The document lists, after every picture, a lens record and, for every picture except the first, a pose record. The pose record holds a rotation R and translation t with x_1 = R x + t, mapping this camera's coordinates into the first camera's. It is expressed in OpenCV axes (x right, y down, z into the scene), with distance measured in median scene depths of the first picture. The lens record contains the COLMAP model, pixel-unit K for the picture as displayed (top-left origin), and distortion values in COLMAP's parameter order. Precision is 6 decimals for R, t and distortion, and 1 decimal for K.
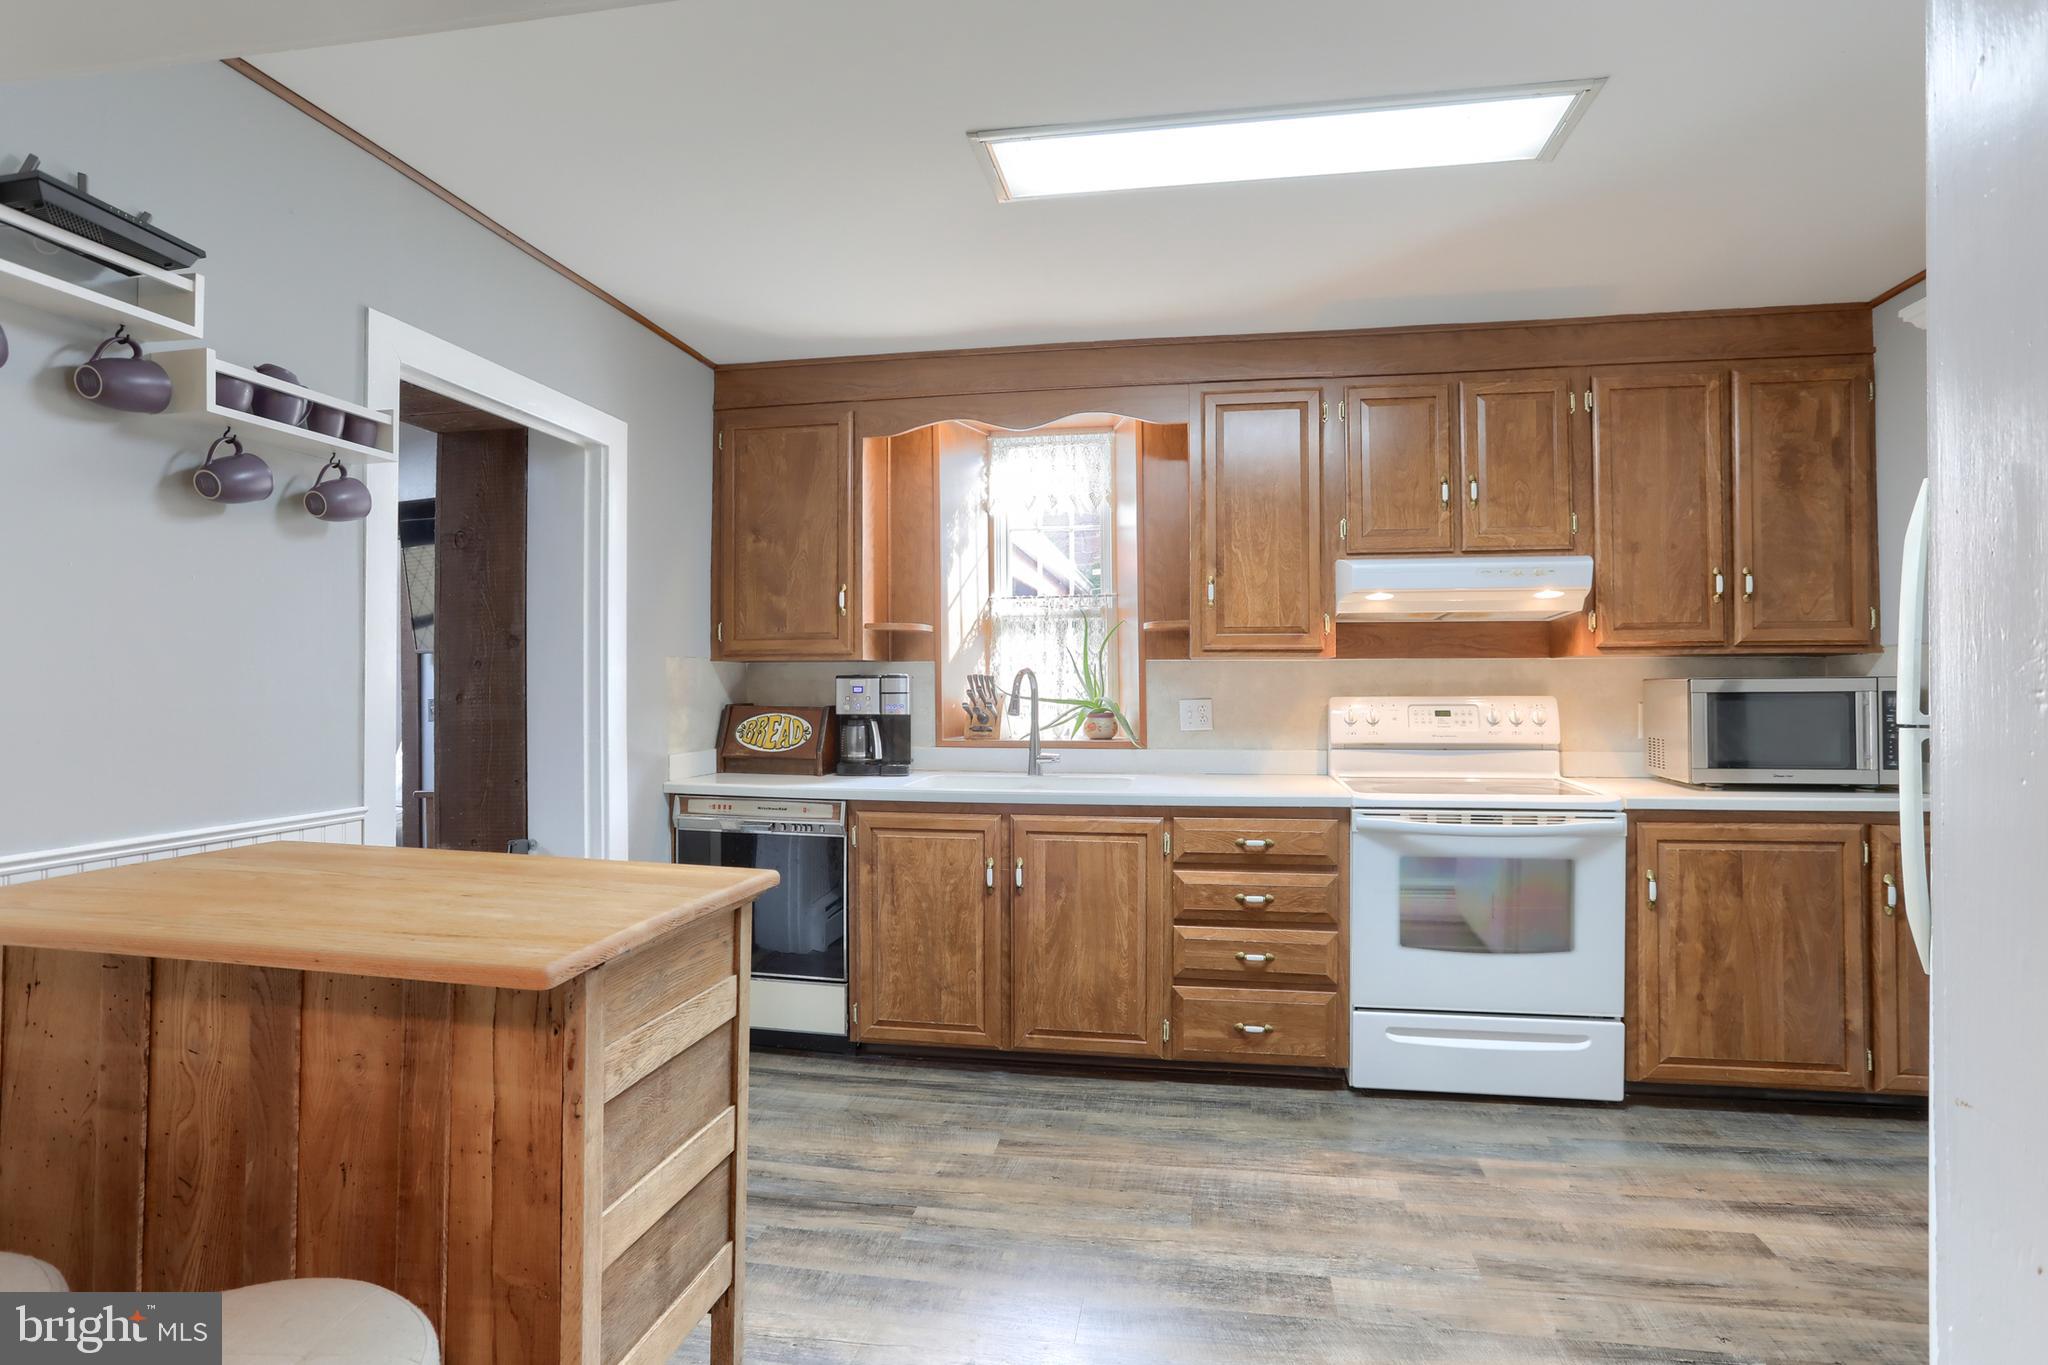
lens RADIAL K [[1032.6, 0, 1011.0], [0, 1032.6, 670.3], [0, 0, 1]] dist [-0.046905, 0.023170]
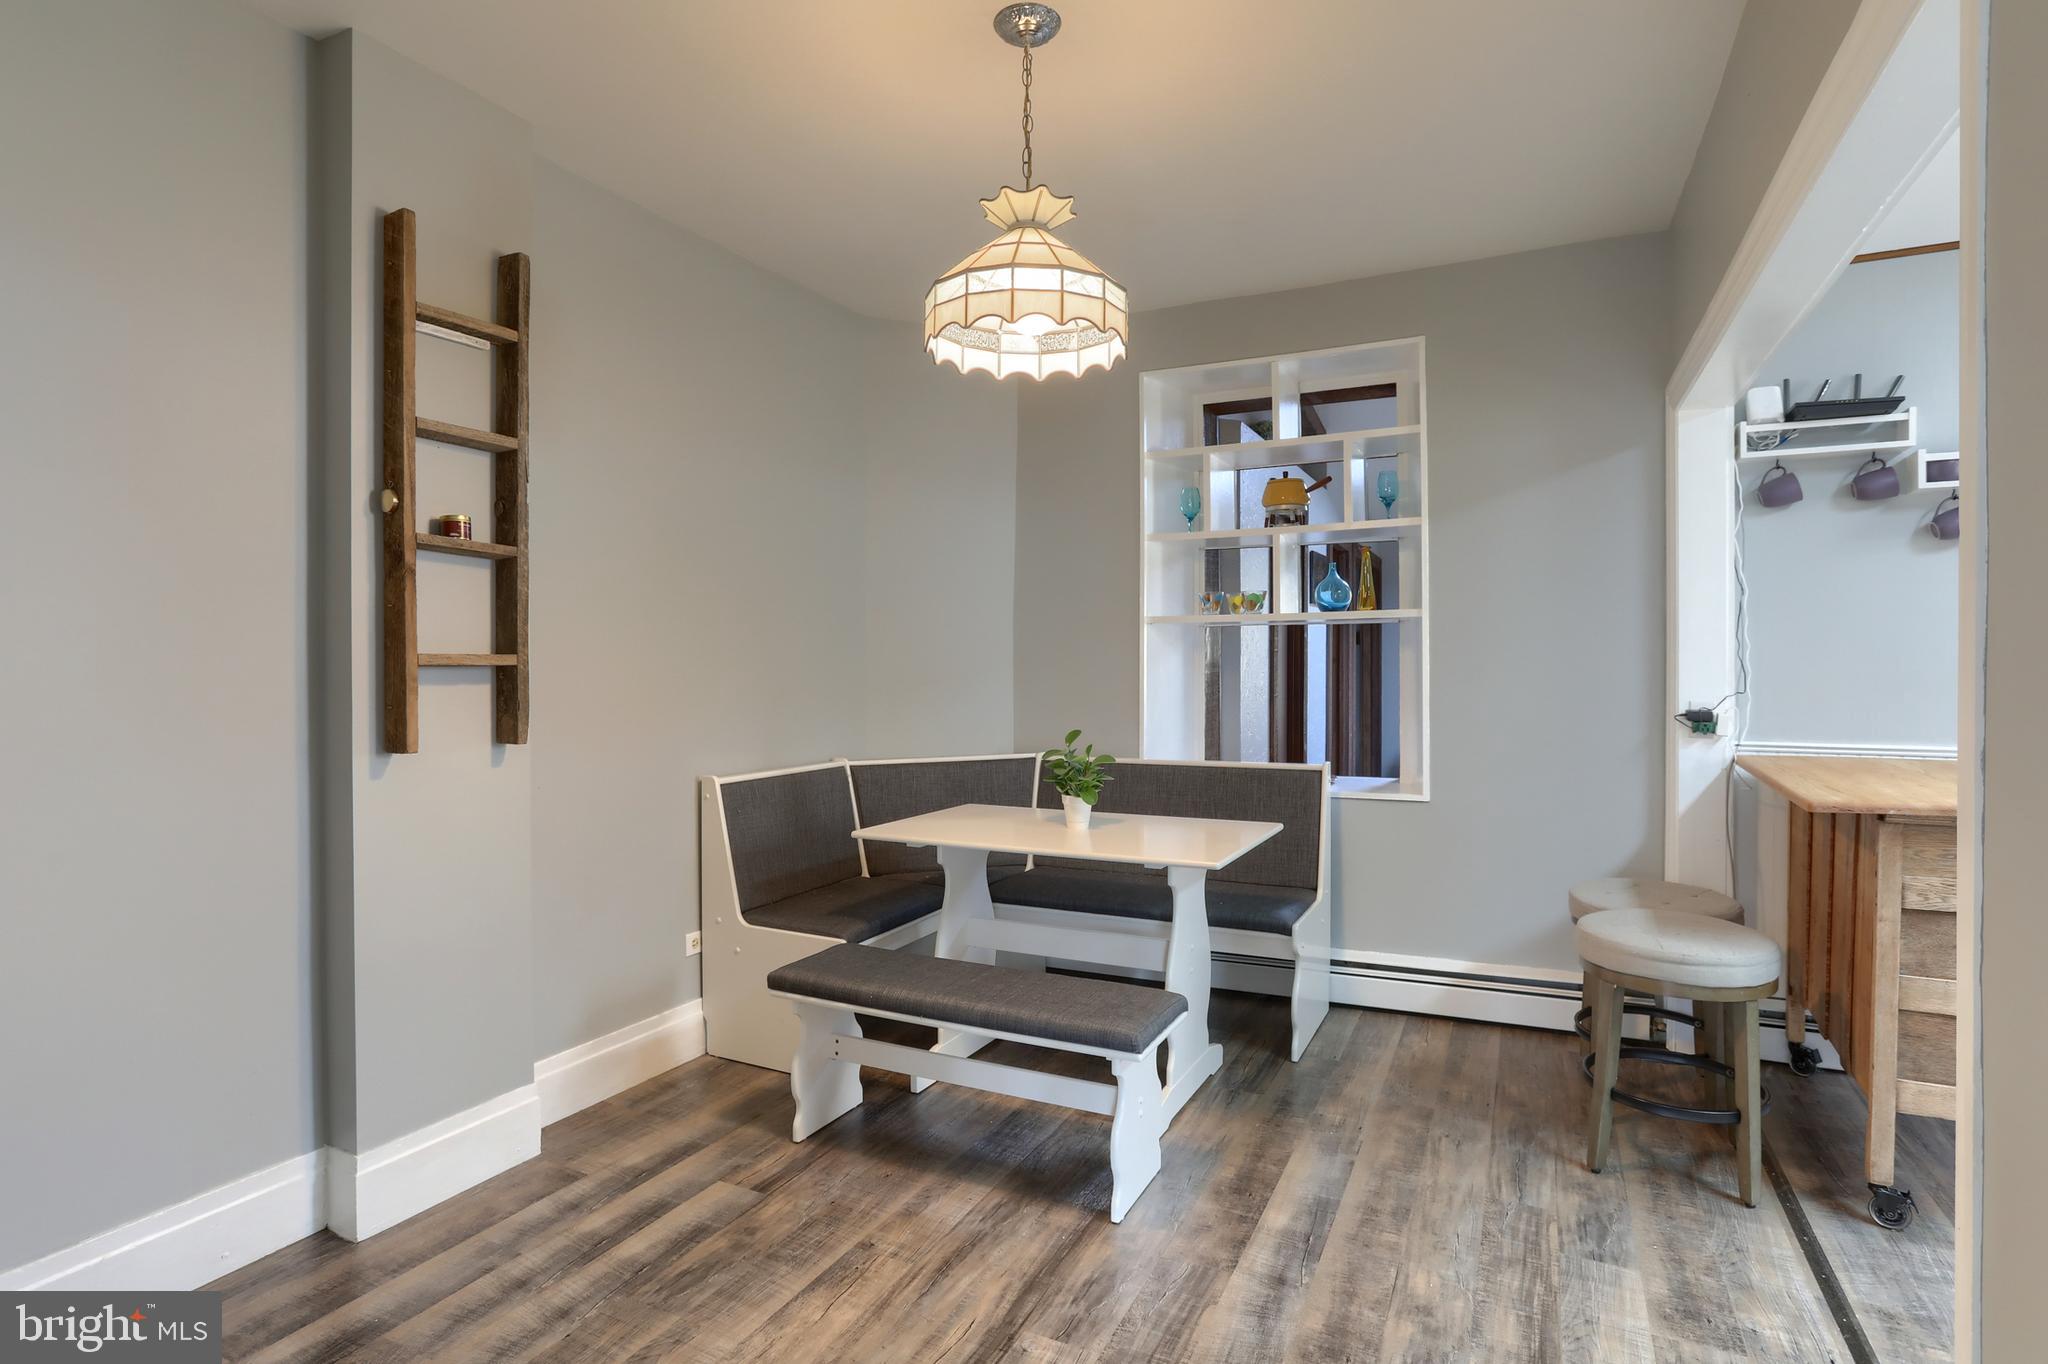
lens RADIAL K [[1066.0, 0, 1023.0], [0, 1066.0, 673.5], [0, 0, 1]] dist [-0.047883, 0.005904]
pose [[-0.297028, 0.012680, -0.954785, 0.621715], [0.015708, 0.999841, 0.008391, 0.003116], [0.954740, -0.012505, -0.297180, 0.052673]]
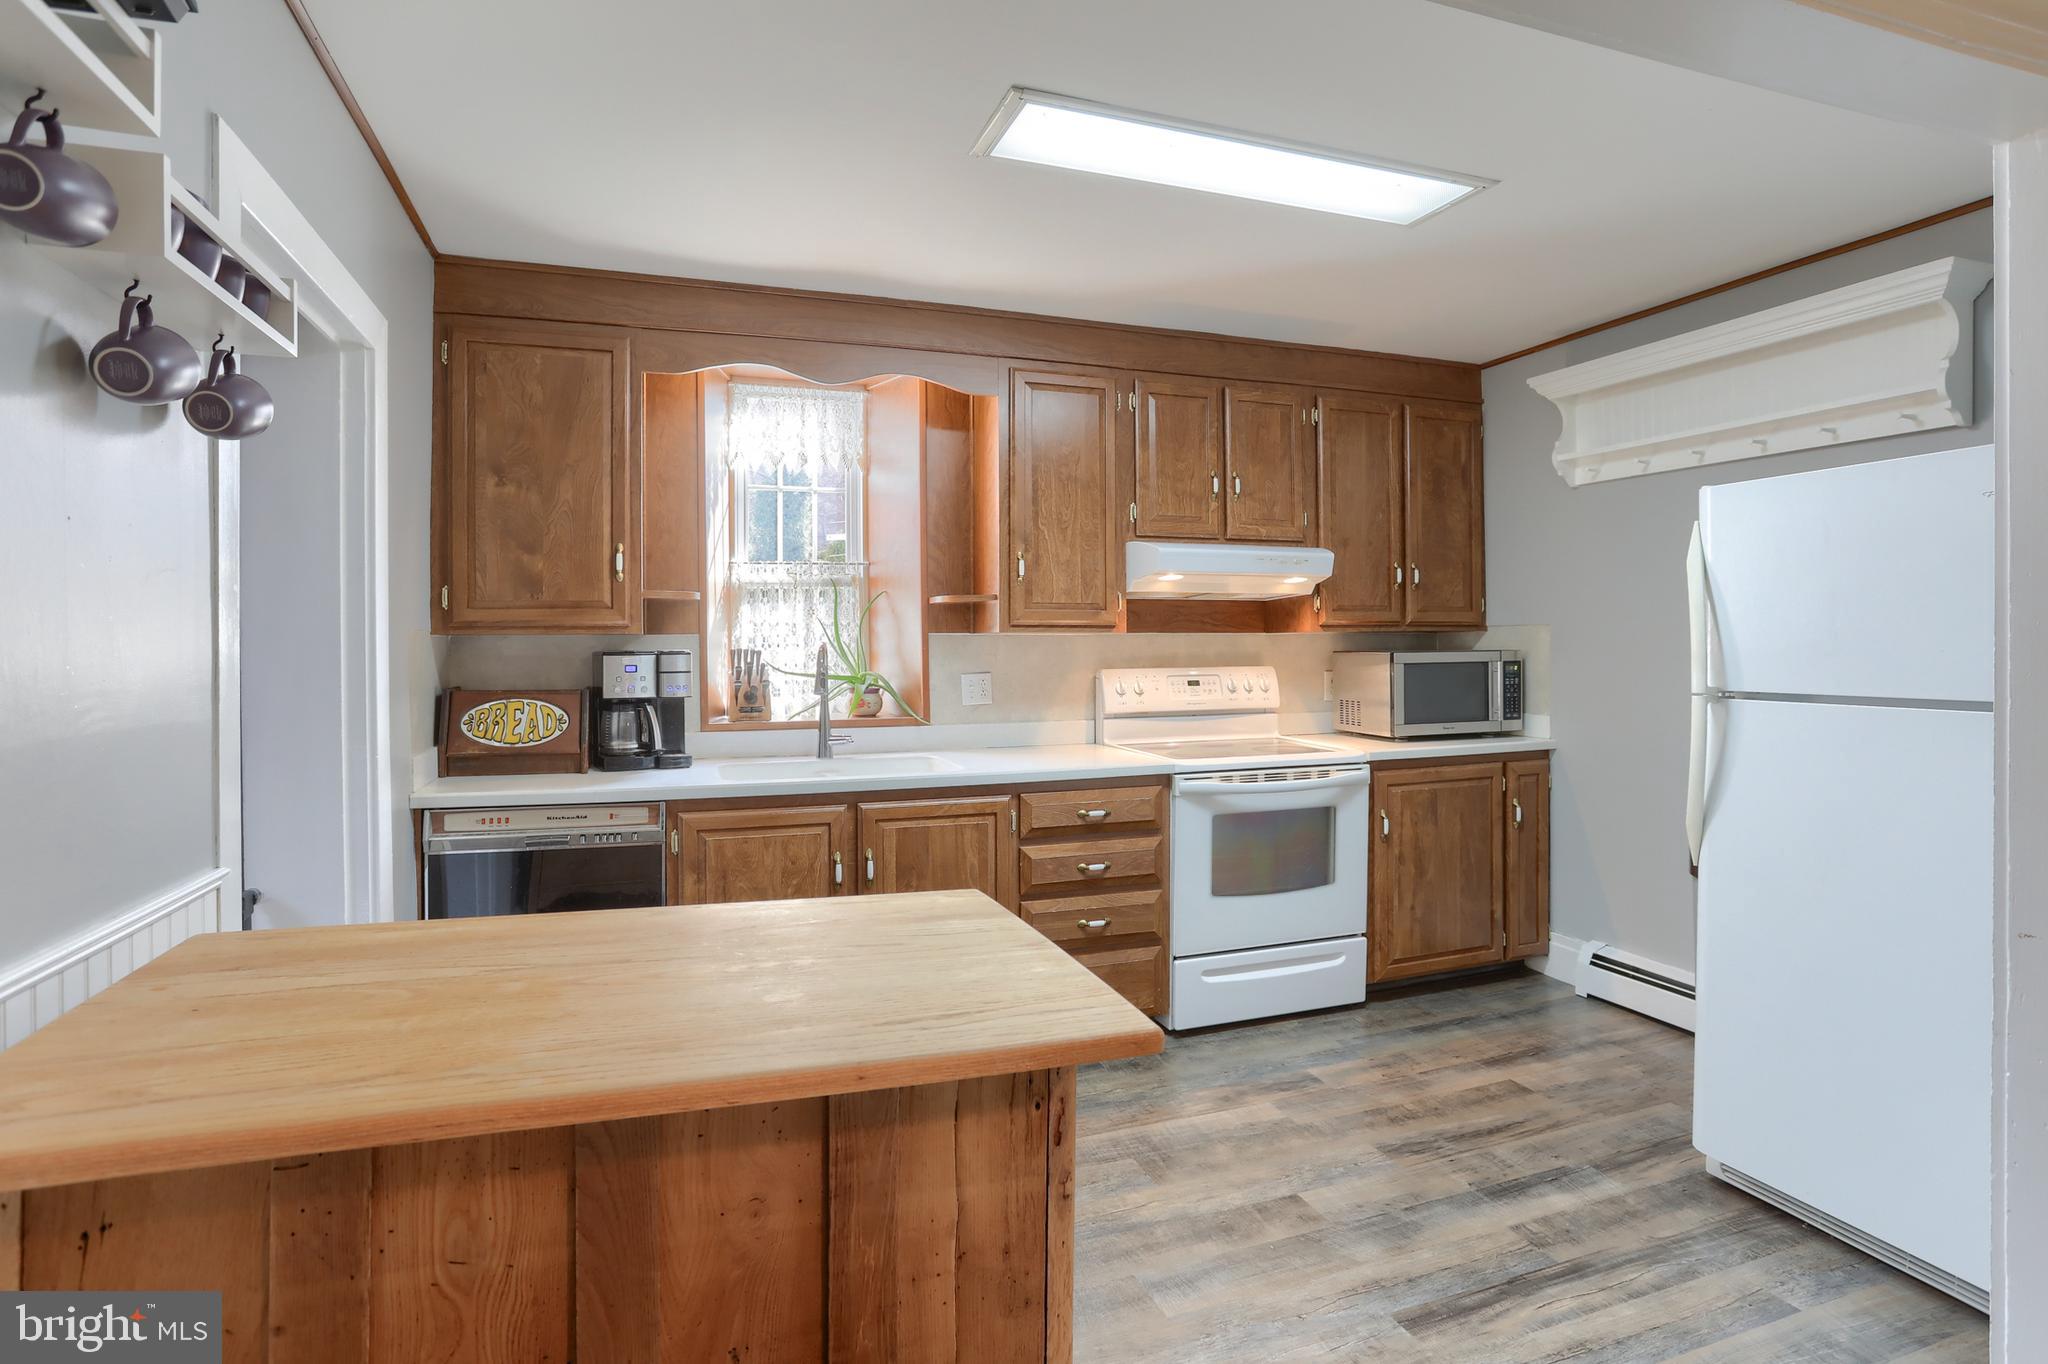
lens RADIAL K [[1066.0, 0, 1057.2], [0, 1066.0, 639.3], [0, 0, 1]] dist [-0.047883, 0.005904]
pose [[0.864028, -0.000250, 0.503444, -0.338385], [-0.003383, 0.999974, 0.006304, -0.014402], [-0.503432, -0.007150, 0.864005, 0.092513]]
